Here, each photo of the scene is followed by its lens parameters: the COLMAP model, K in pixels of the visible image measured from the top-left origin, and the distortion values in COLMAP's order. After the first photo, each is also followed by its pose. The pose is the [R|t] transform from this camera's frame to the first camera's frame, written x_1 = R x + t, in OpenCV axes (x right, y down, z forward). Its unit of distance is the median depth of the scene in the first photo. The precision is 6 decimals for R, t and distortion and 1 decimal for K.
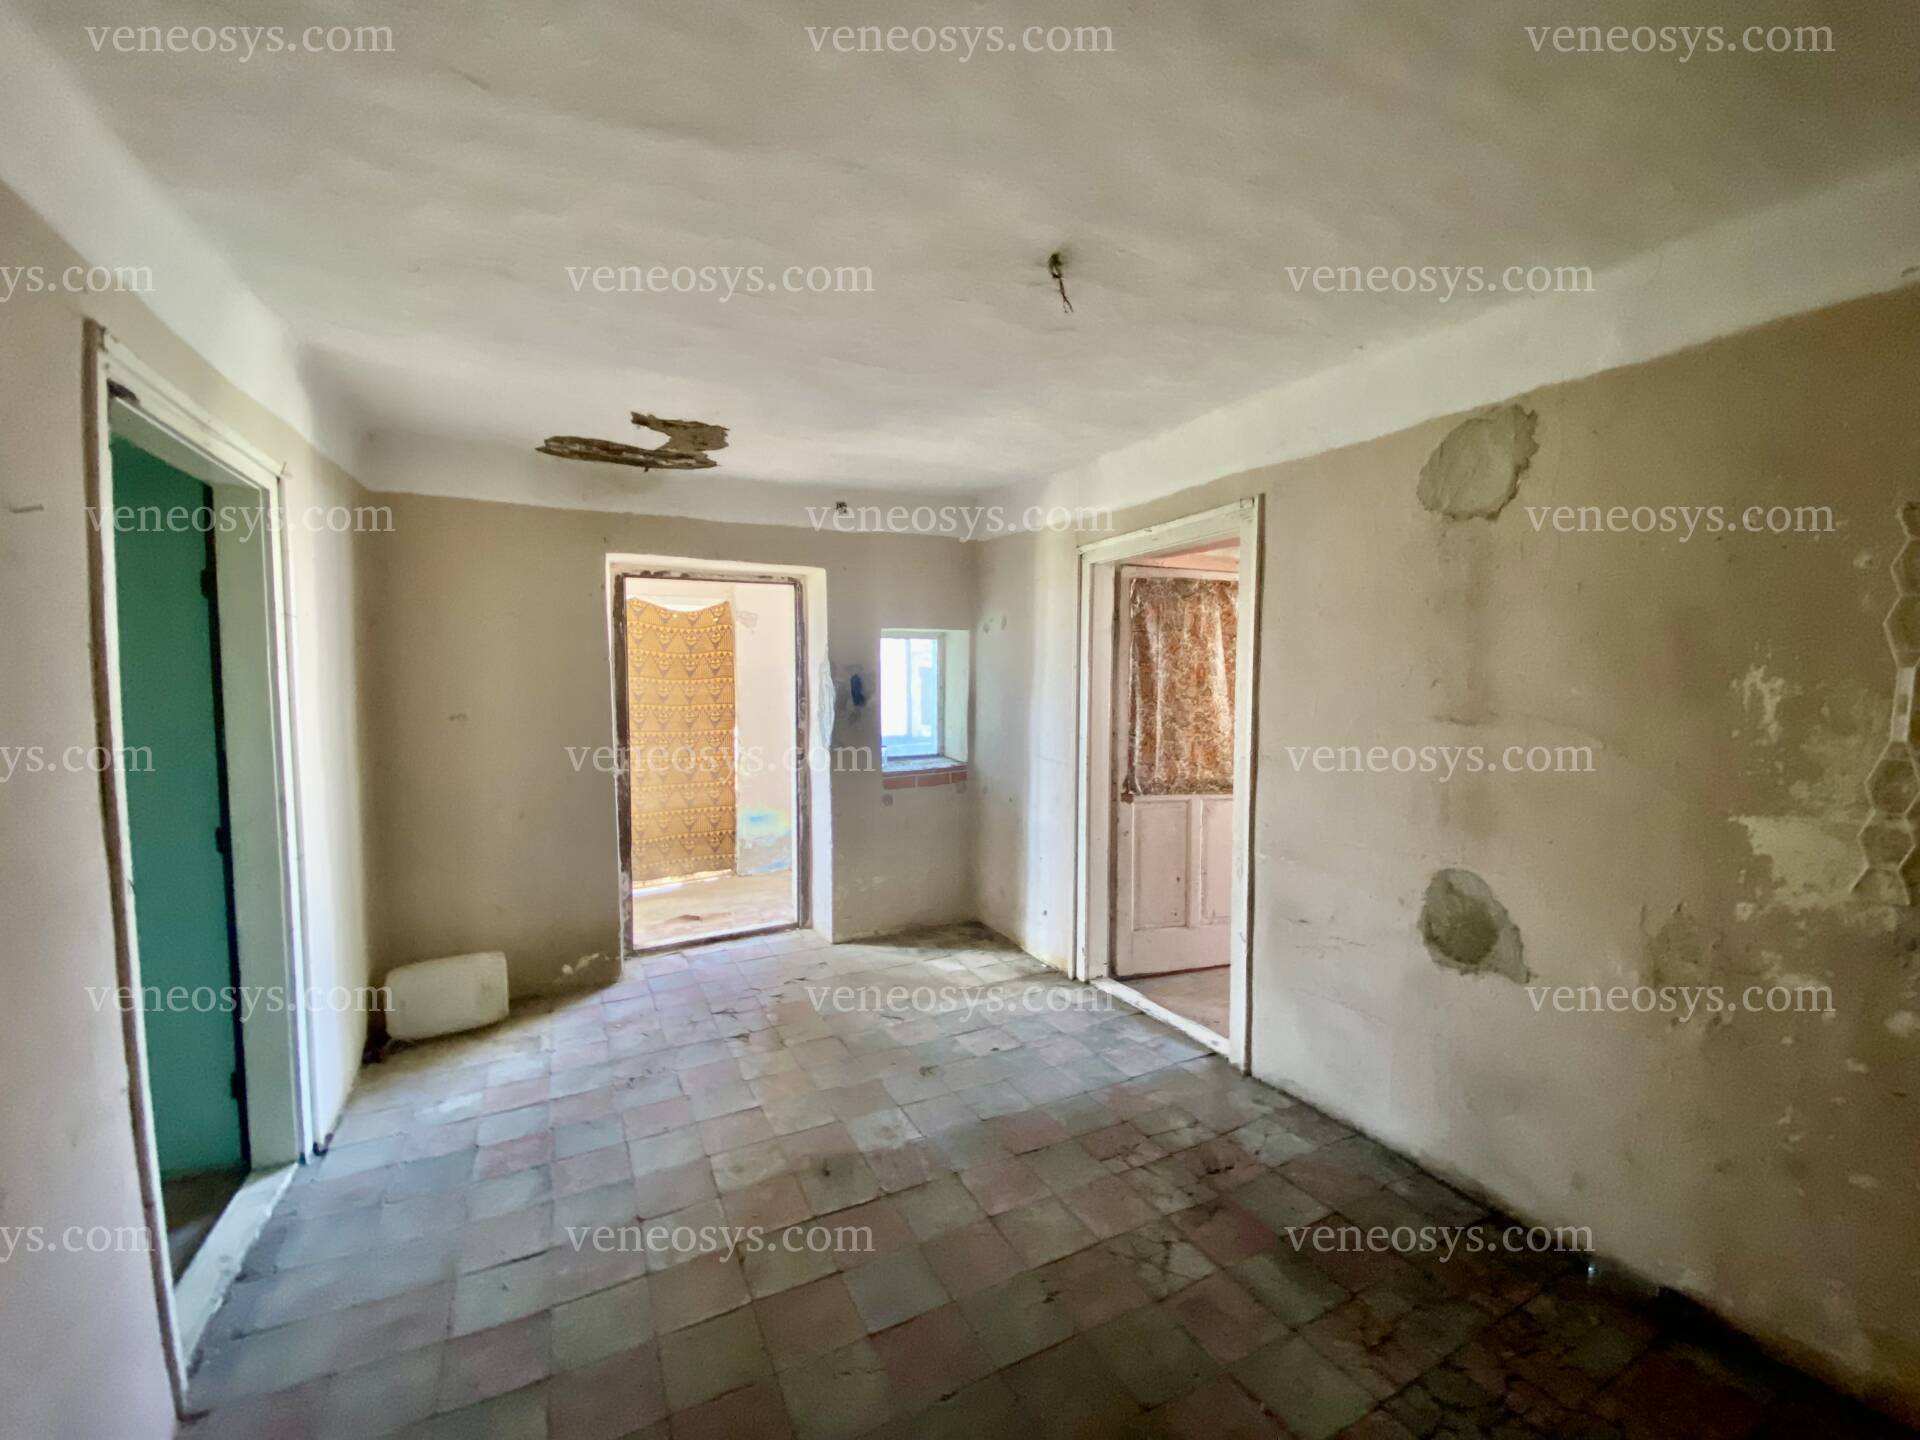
lens RADIAL K [[772.8, 0, 957.0], [0, 772.8, 729.8], [0, 0, 1]] dist [-0.002405, -0.000043]
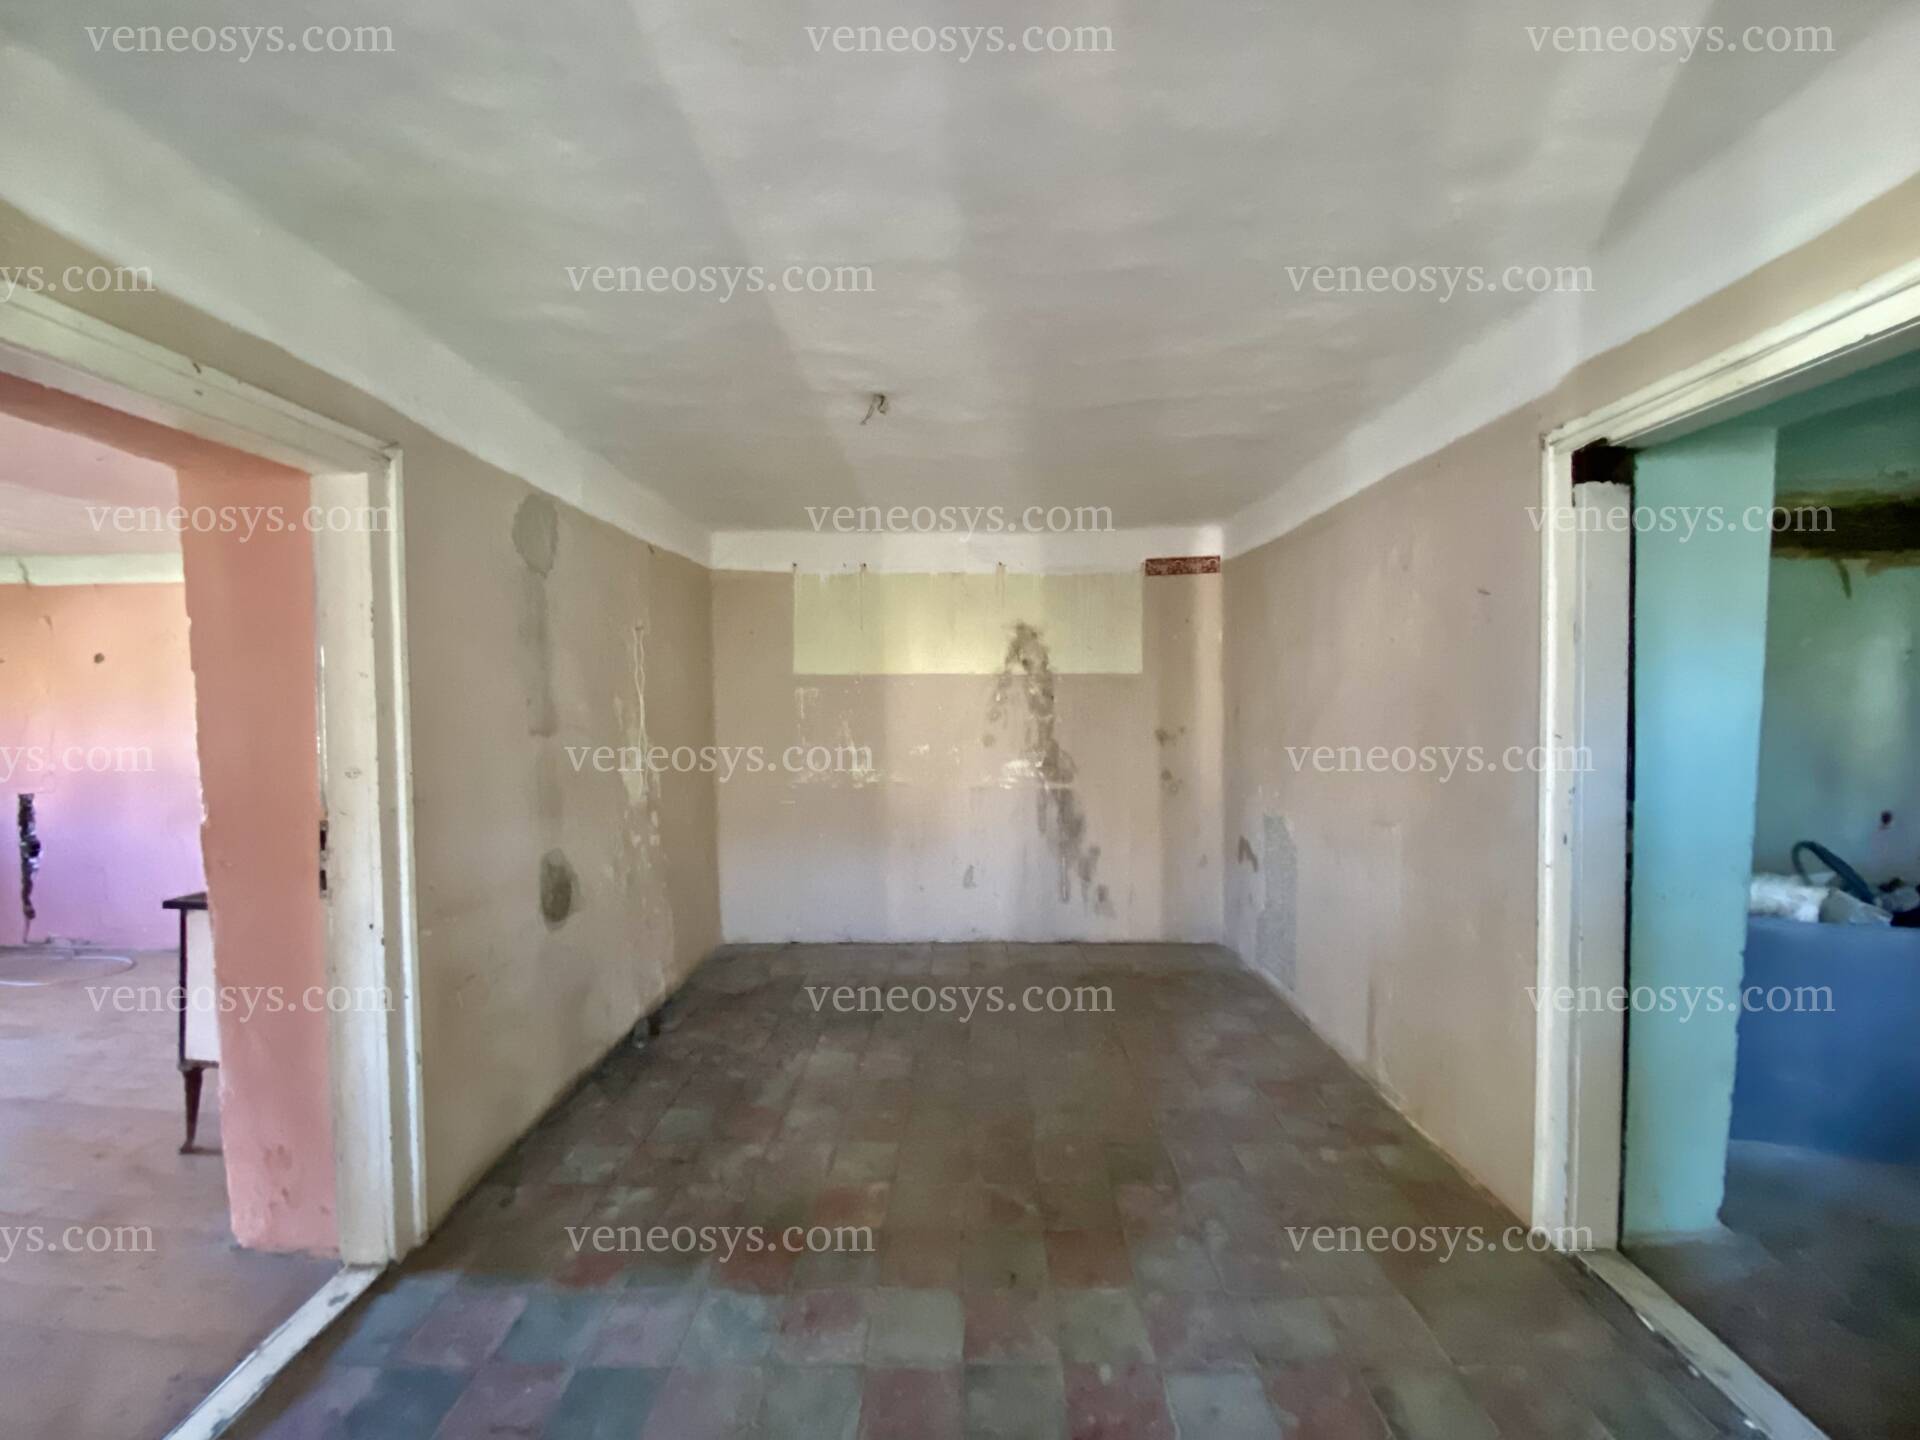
lens RADIAL K [[772.8, 0, 958.9], [0, 772.8, 722.5], [0, 0, 1]] dist [-0.002405, -0.000043]
pose [[-0.876411, 0.006724, 0.481517, -0.512095], [0.051060, 0.995564, 0.079032, -0.084716], [-0.478850, 0.093851, -0.872866, 1.677733]]
